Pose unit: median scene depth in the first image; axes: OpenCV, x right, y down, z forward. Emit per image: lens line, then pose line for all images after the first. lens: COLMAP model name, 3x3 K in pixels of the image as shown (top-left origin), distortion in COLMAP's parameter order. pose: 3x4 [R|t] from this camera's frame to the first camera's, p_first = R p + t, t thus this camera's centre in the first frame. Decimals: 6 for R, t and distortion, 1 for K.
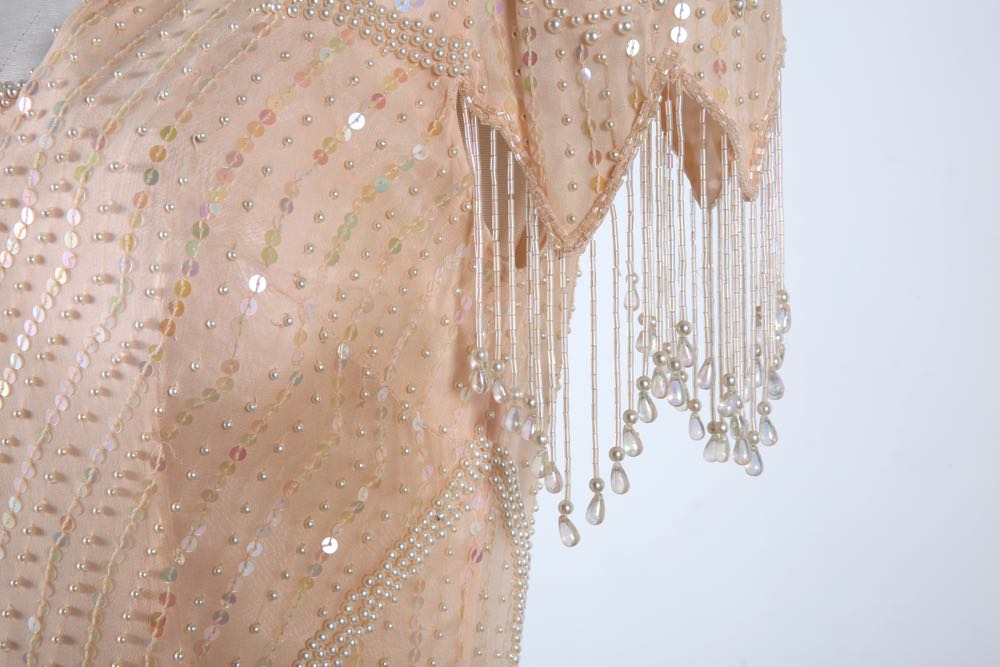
lens RADIAL K [[1678.9, 0, 499.8], [0, 1678.9, 332.8], [0, 0, 1]] dist [0.077046, 0.000000]
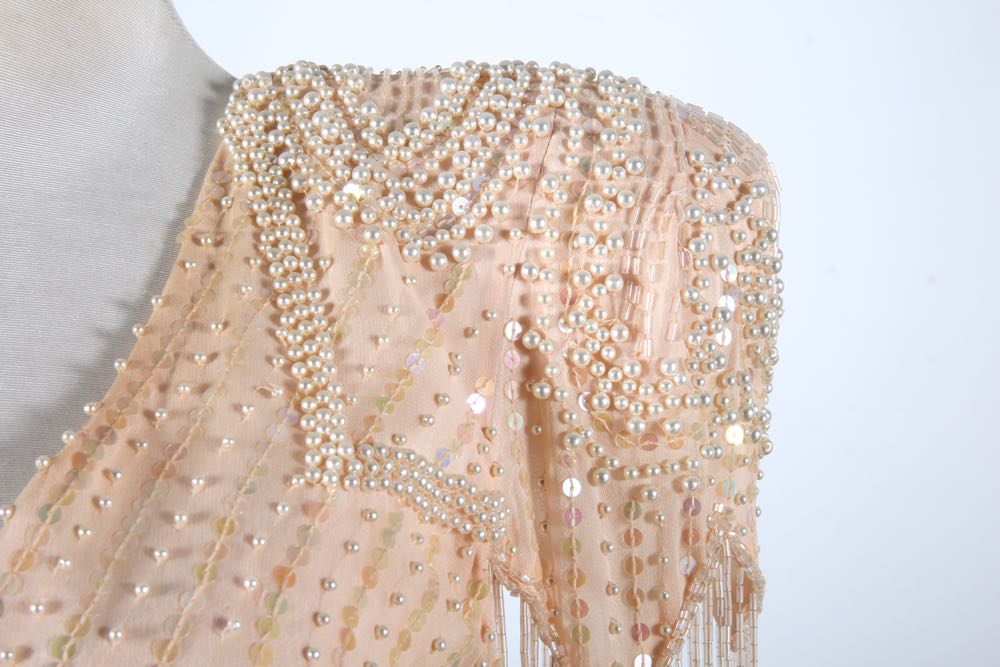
lens RADIAL K [[1678.9, 0, 501.7], [0, 1678.9, 335.0], [0, 0, 1]] dist [0.077046, 0.000000]
pose [[0.861942, 0.015266, 0.506777, -0.432317], [0.013848, 0.998465, -0.053631, -0.208949], [-0.506818, 0.053245, 0.860407, 0.306383]]
